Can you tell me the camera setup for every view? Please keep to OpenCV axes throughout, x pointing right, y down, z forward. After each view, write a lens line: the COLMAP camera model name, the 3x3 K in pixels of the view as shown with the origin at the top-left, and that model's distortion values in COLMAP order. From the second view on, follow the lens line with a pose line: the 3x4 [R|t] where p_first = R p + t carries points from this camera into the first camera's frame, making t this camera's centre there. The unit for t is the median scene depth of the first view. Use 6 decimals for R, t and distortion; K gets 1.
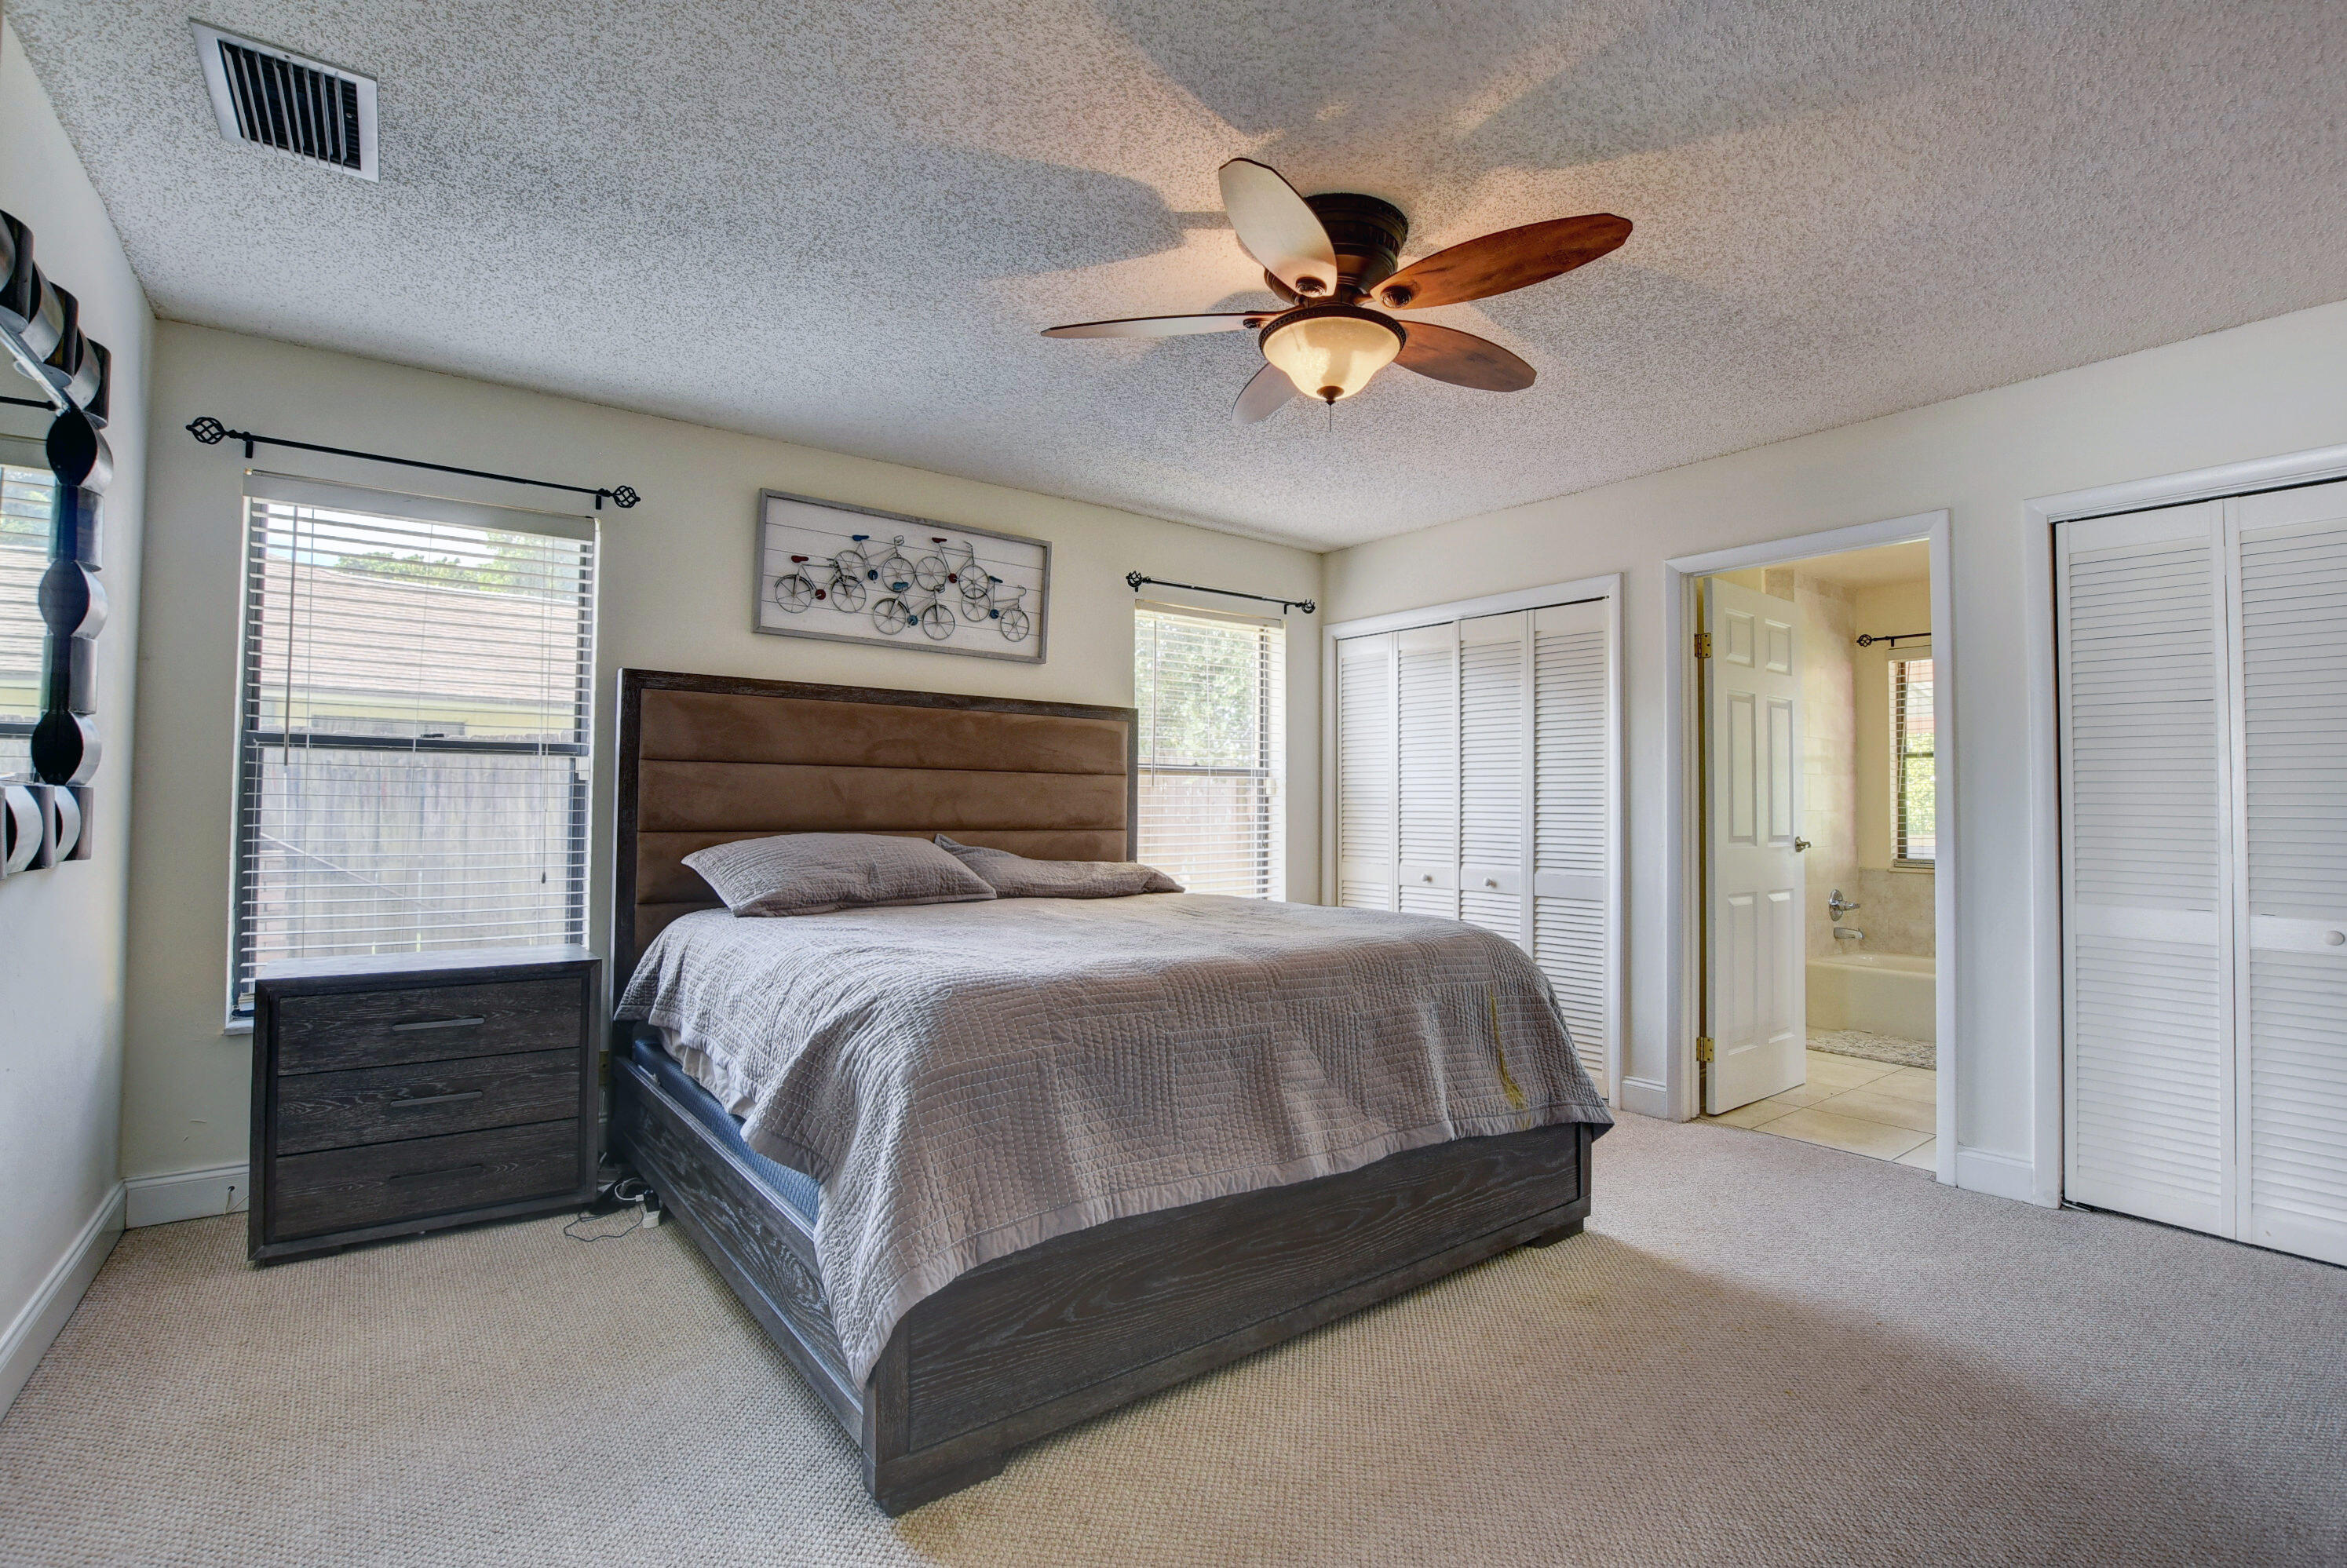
lens RADIAL K [[1071.7, 0, 1178.1], [0, 1071.7, 787.6], [0, 0, 1]] dist [0.001732, 0.000385]
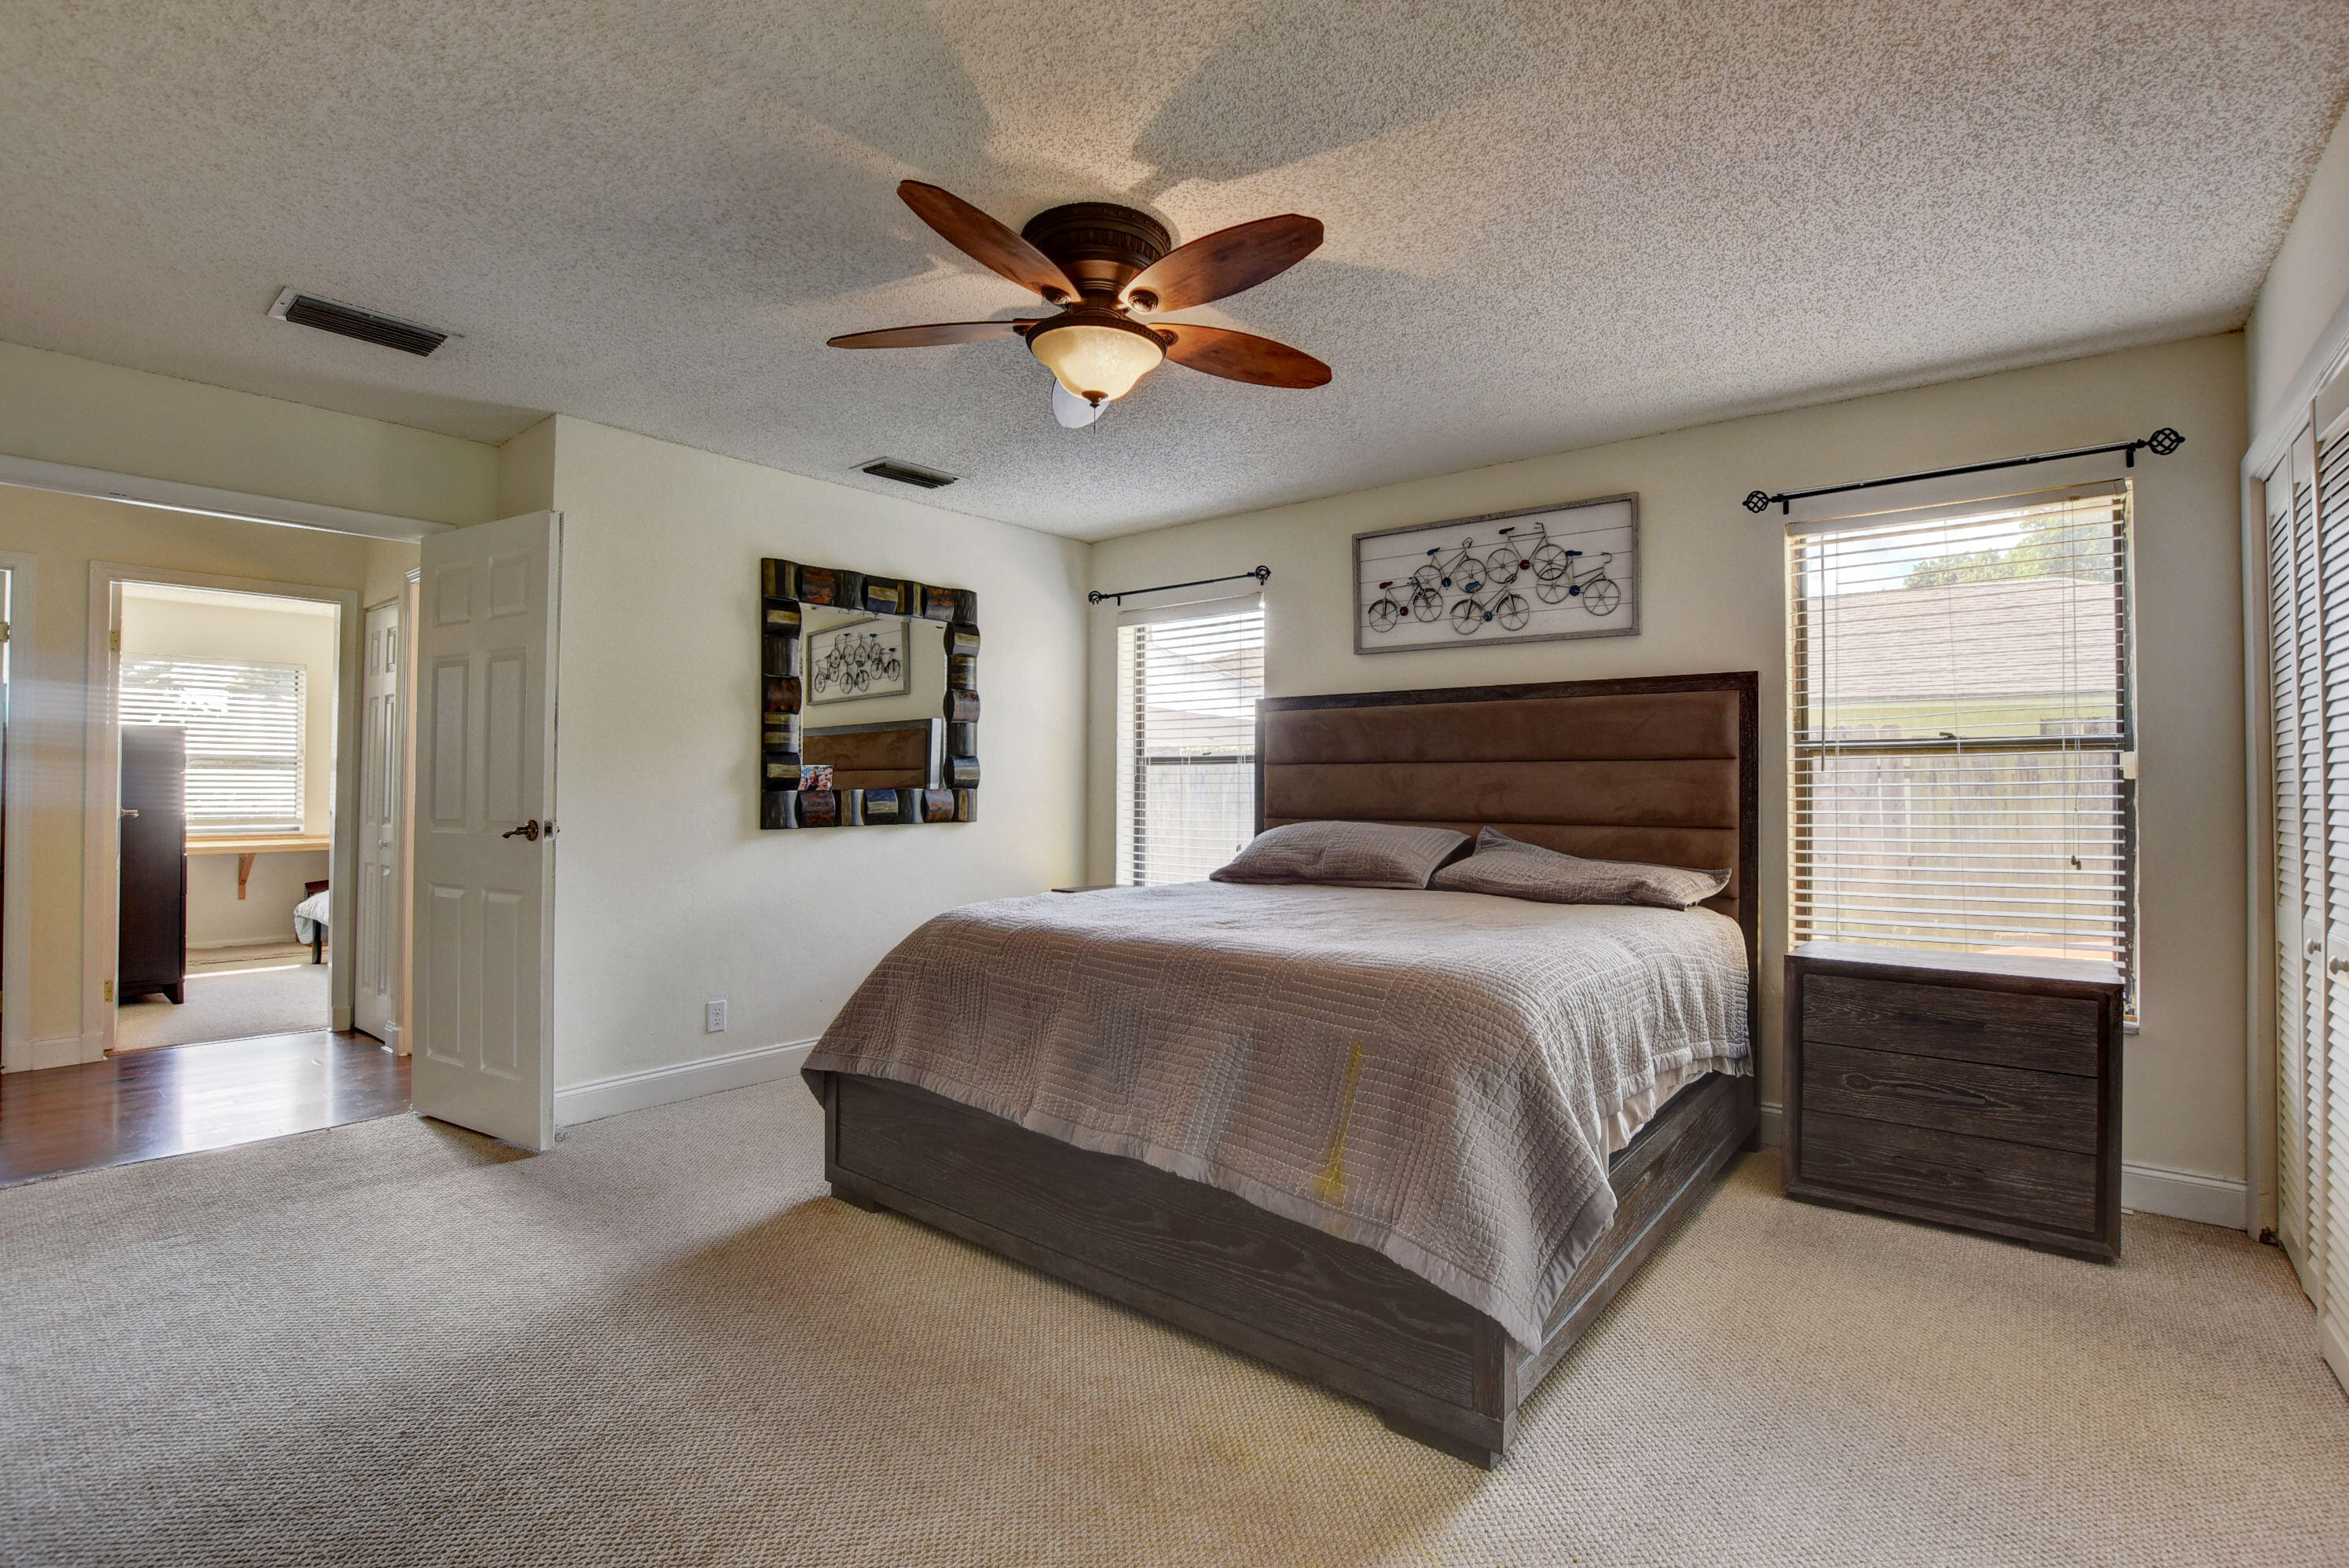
lens RADIAL K [[1072.7, 0, 1235.9], [0, 1072.7, 784.4], [0, 0, 1]] dist [0.001732, 0.000385]
pose [[0.296731, -0.018424, -0.954783, 0.646743], [0.013214, 0.999797, -0.015186, 0.015974], [0.954870, -0.008110, 0.296914, 0.463035]]
